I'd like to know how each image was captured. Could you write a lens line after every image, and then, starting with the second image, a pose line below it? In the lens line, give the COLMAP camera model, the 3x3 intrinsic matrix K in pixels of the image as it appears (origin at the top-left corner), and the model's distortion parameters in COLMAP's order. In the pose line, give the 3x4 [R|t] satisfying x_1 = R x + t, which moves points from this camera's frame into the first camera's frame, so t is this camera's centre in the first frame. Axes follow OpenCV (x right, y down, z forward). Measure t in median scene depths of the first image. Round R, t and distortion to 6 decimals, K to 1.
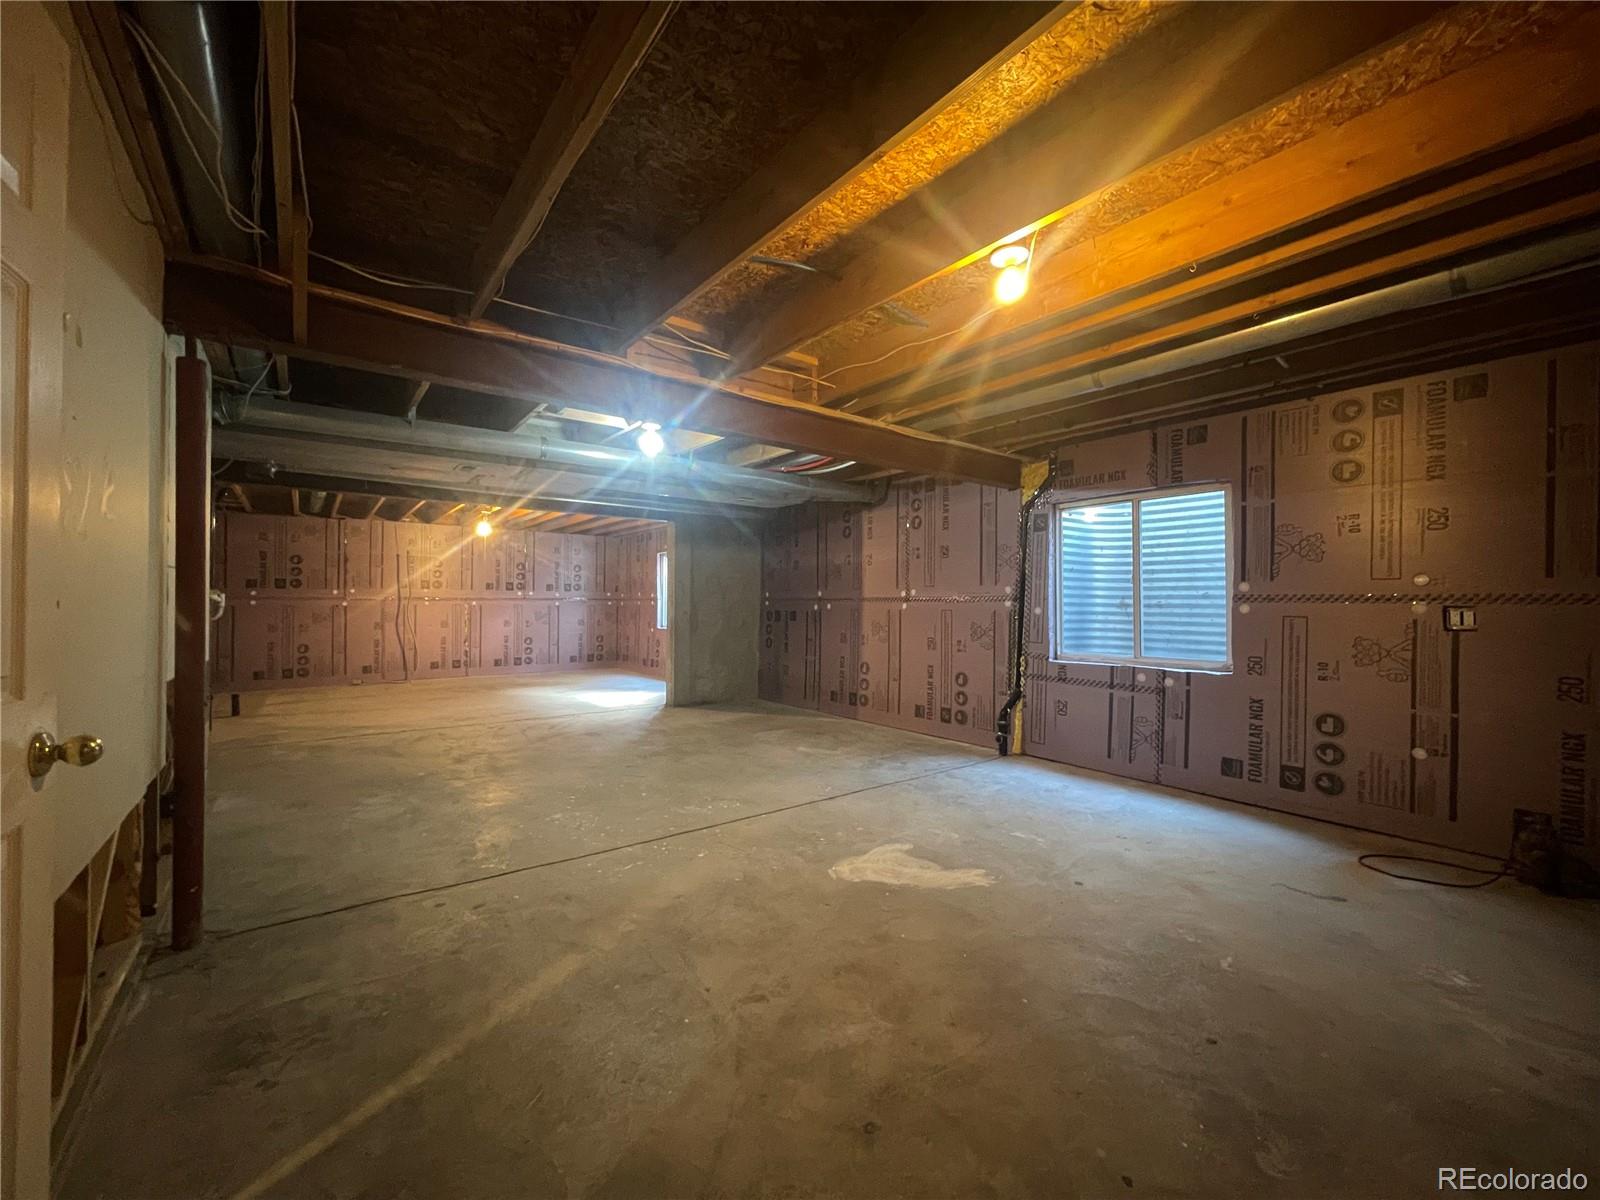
lens RADIAL K [[644.3, 0, 796.1], [0, 644.3, 602.9], [0, 0, 1]] dist [-0.003006, 0.001125]
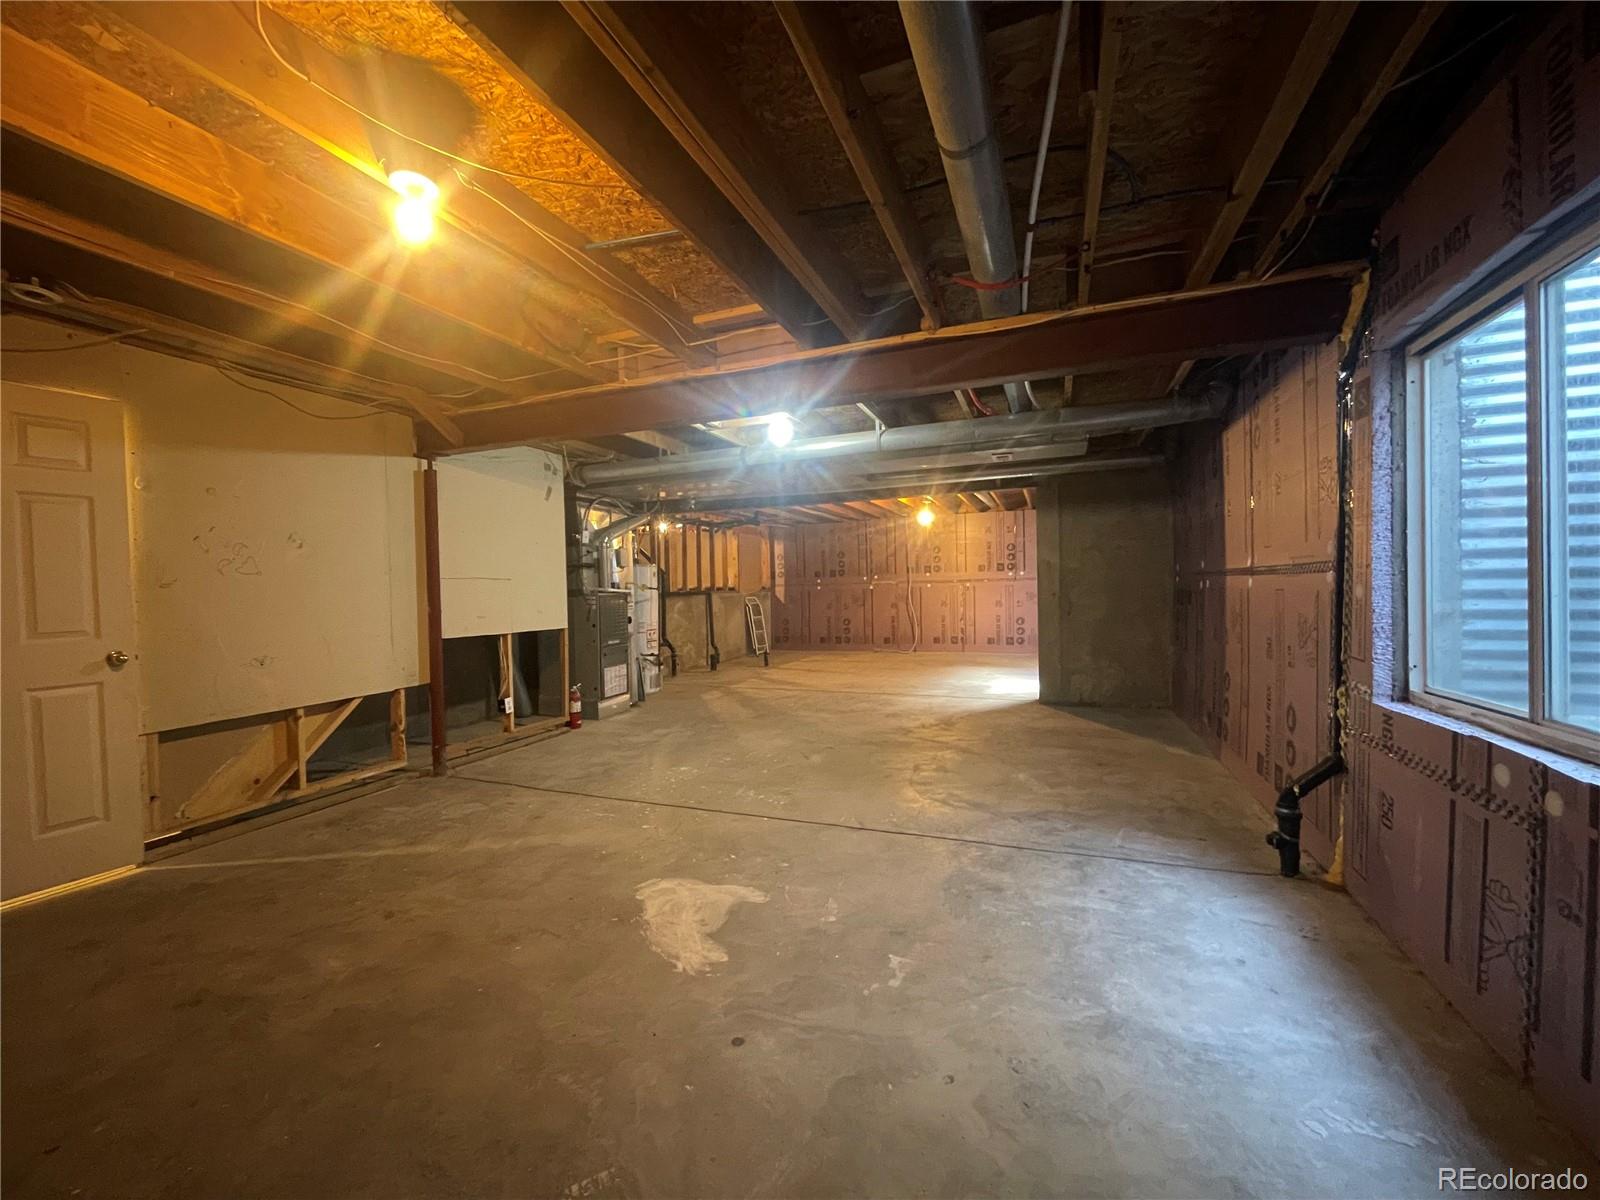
lens RADIAL K [[644.3, 0, 801.1], [0, 644.3, 596.9], [0, 0, 1]] dist [-0.003006, 0.001125]
pose [[0.520719, -0.002130, -0.853726, 0.646643], [0.025386, 0.999593, 0.012991, -0.000005], [0.853351, -0.028437, 0.520561, 0.477774]]
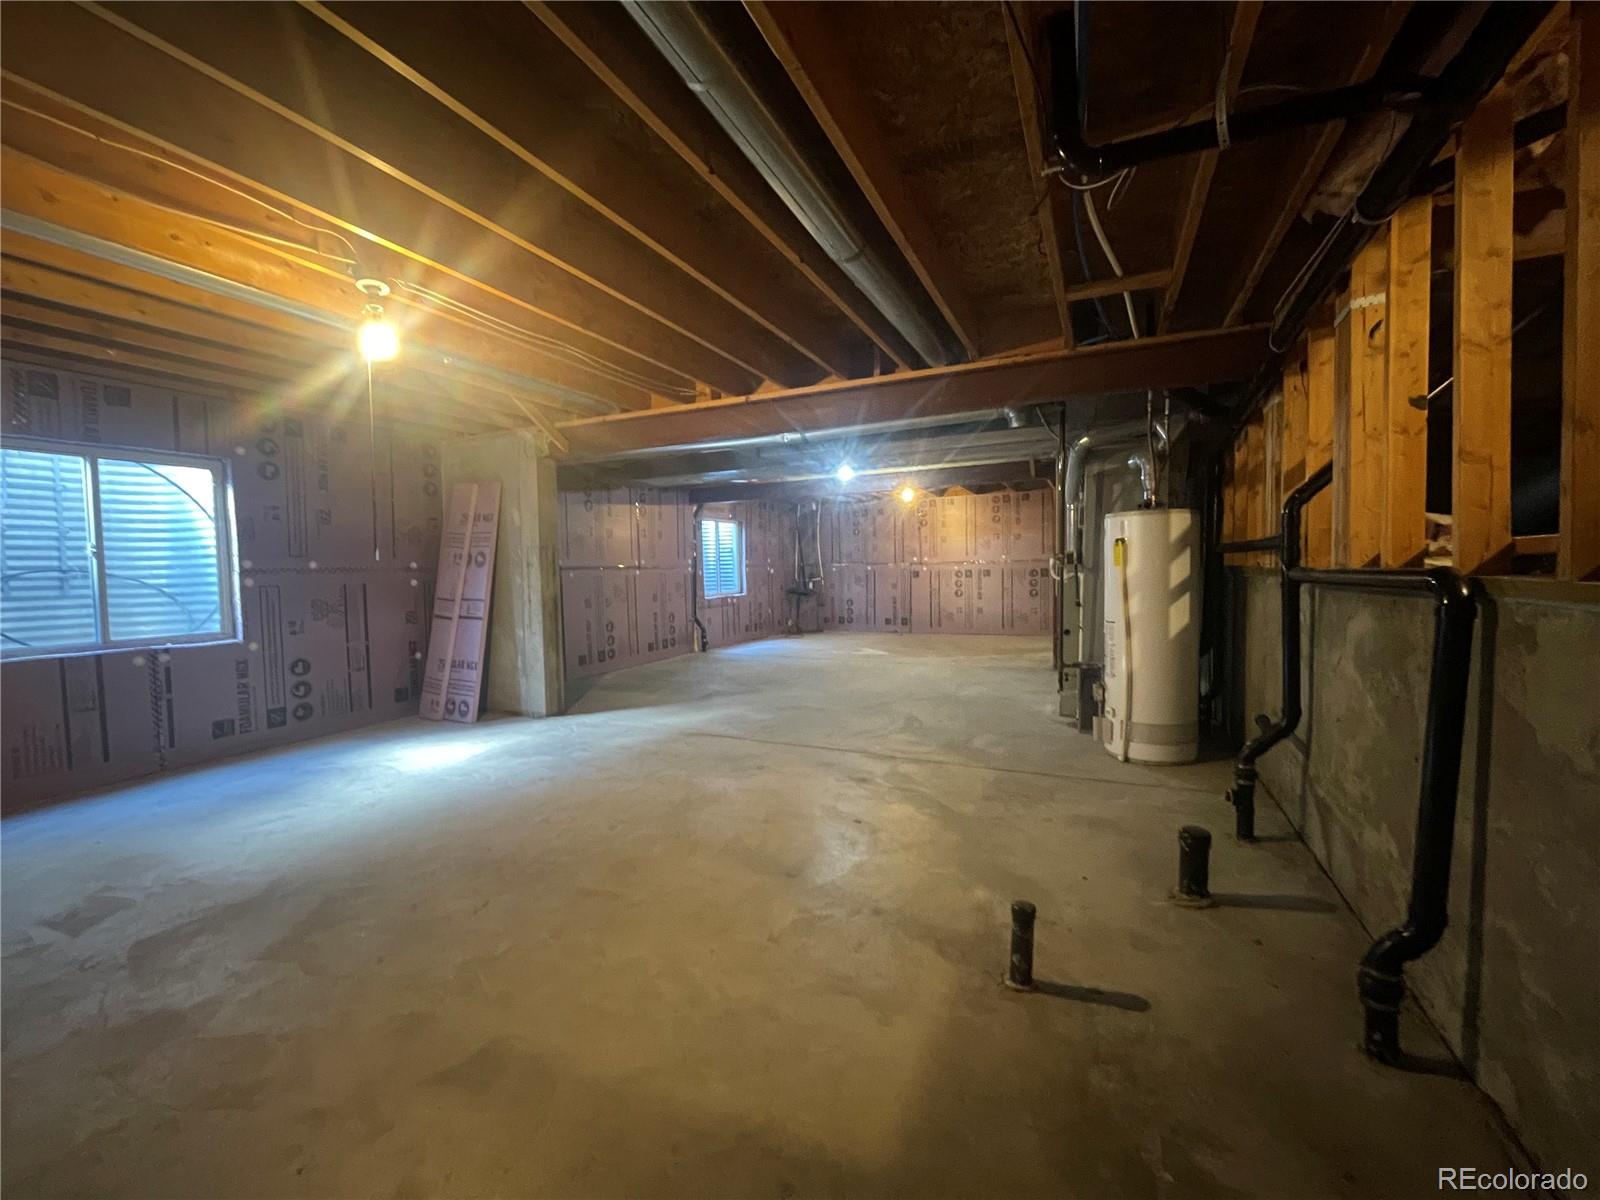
lens RADIAL K [[644.3, 0, 786.7], [0, 644.3, 599.0], [0, 0, 1]] dist [-0.003006, 0.001125]
pose [[-0.443692, -0.056017, 0.894427, -1.631163], [-0.000934, 0.998073, 0.062045, -0.032375], [-0.896179, 0.026693, -0.442889, 1.851258]]
